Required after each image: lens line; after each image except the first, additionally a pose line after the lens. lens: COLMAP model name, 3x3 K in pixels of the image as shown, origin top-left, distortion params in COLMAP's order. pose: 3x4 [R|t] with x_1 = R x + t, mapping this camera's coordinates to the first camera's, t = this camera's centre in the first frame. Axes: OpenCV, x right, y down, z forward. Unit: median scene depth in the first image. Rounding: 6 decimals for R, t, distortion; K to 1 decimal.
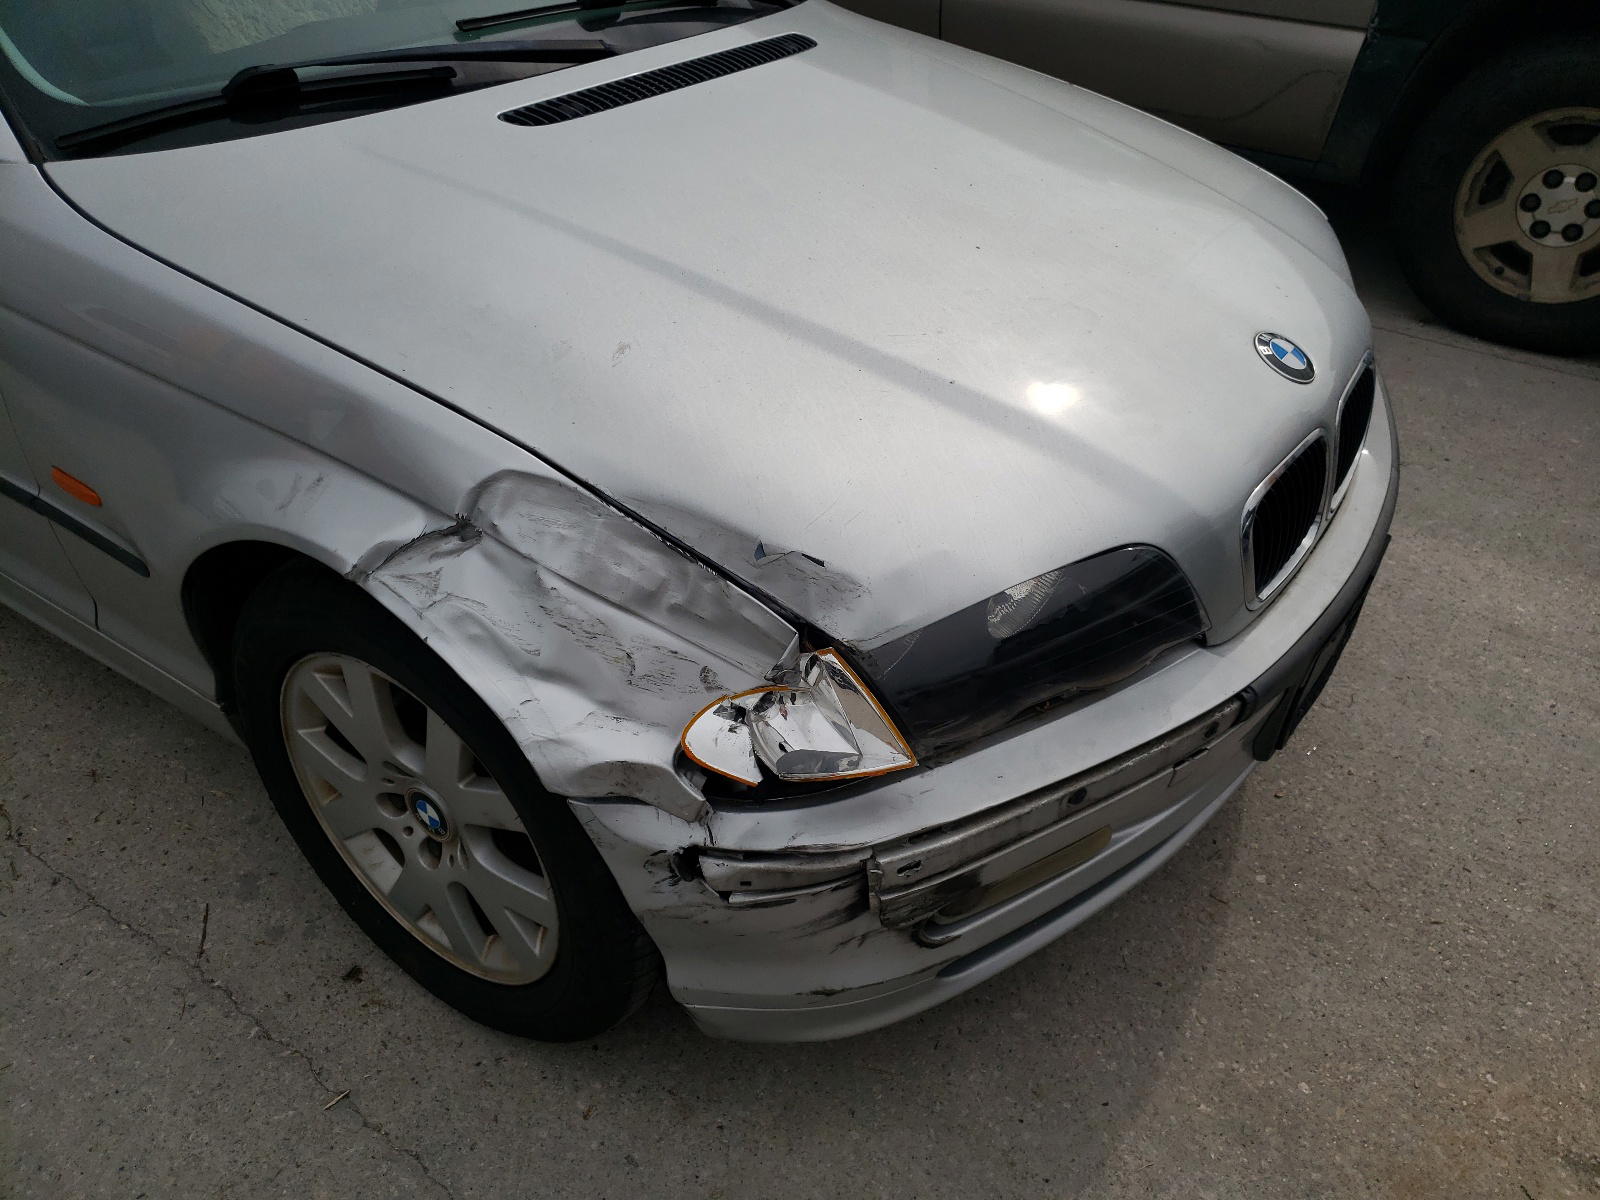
lens RADIAL K [[1231.1, 0, 800.0], [0, 1231.1, 600.0], [0, 0, 1]] dist [0.005364, 0.004470]
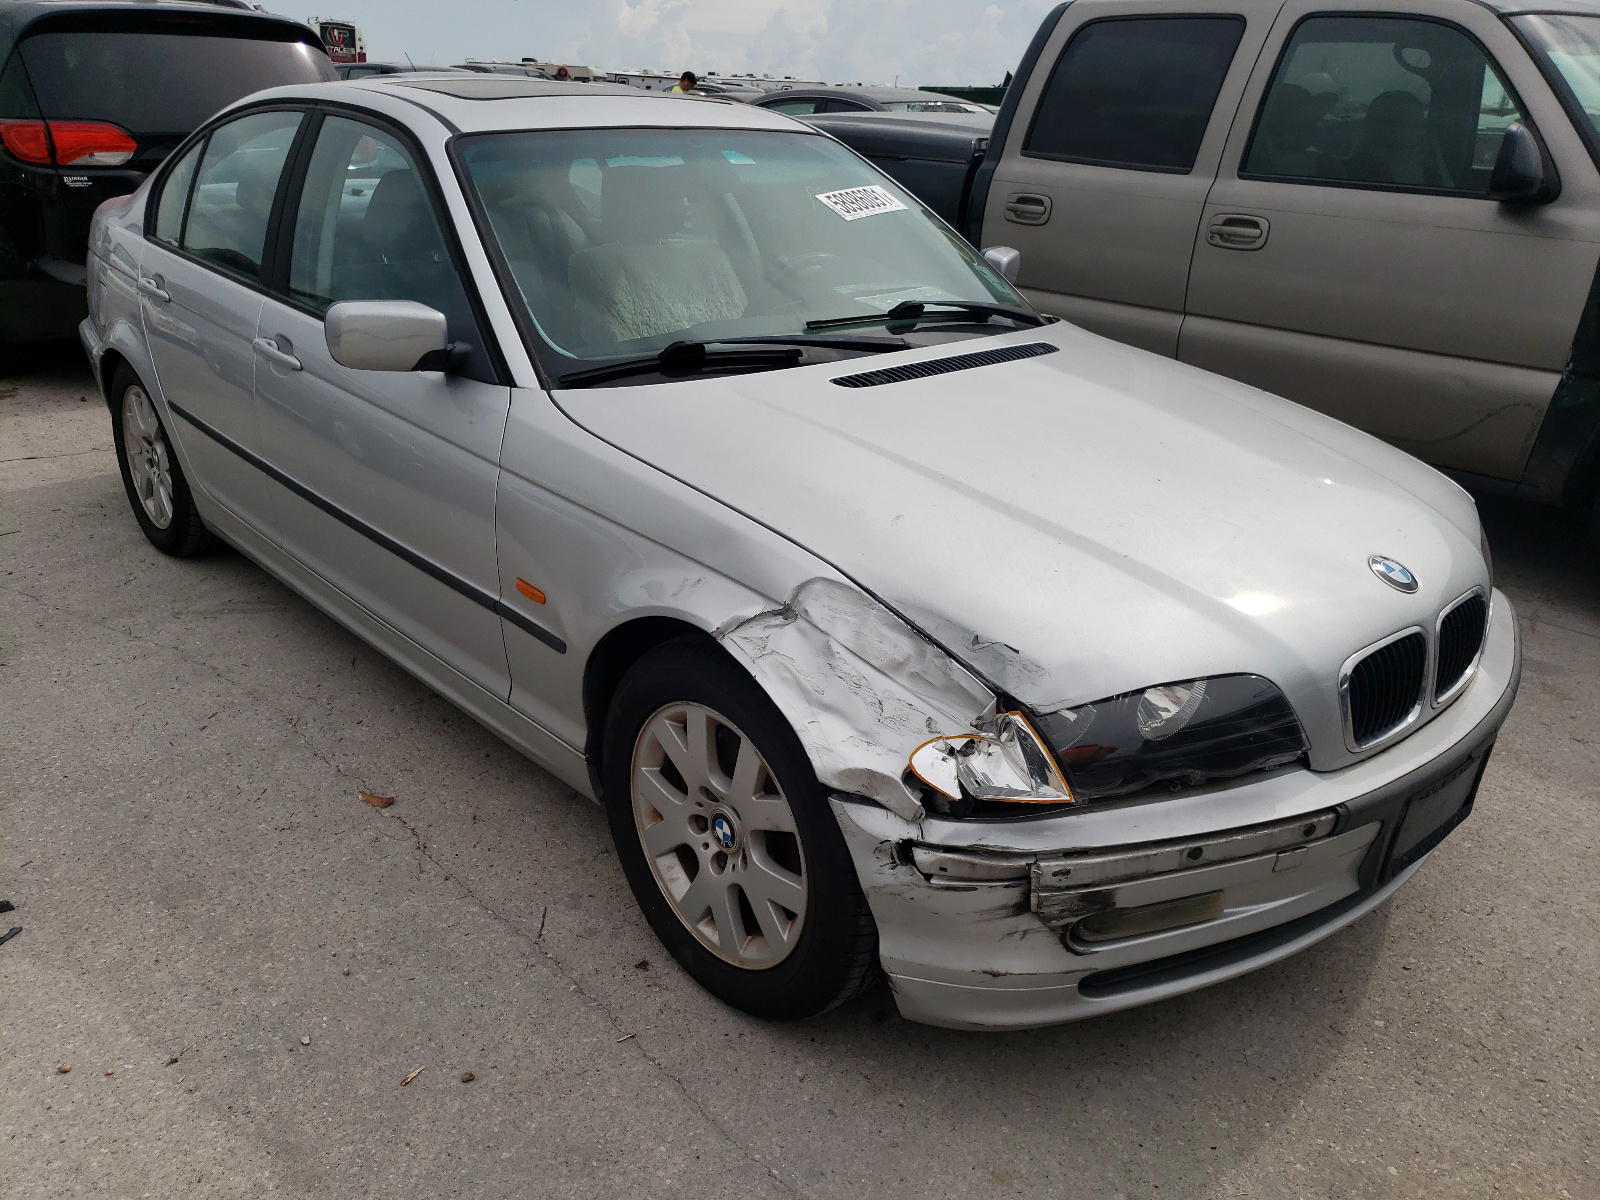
lens RADIAL K [[1042.1, 0, 800.0], [0, 1042.1, 600.0], [0, 0, 1]] dist [0.007544, 0.004200]
pose [[0.972237, 0.095708, -0.213532, 0.016675], [-0.135382, 0.974363, -0.179689, 0.120365], [0.190860, 0.203609, 0.960269, -0.196375]]
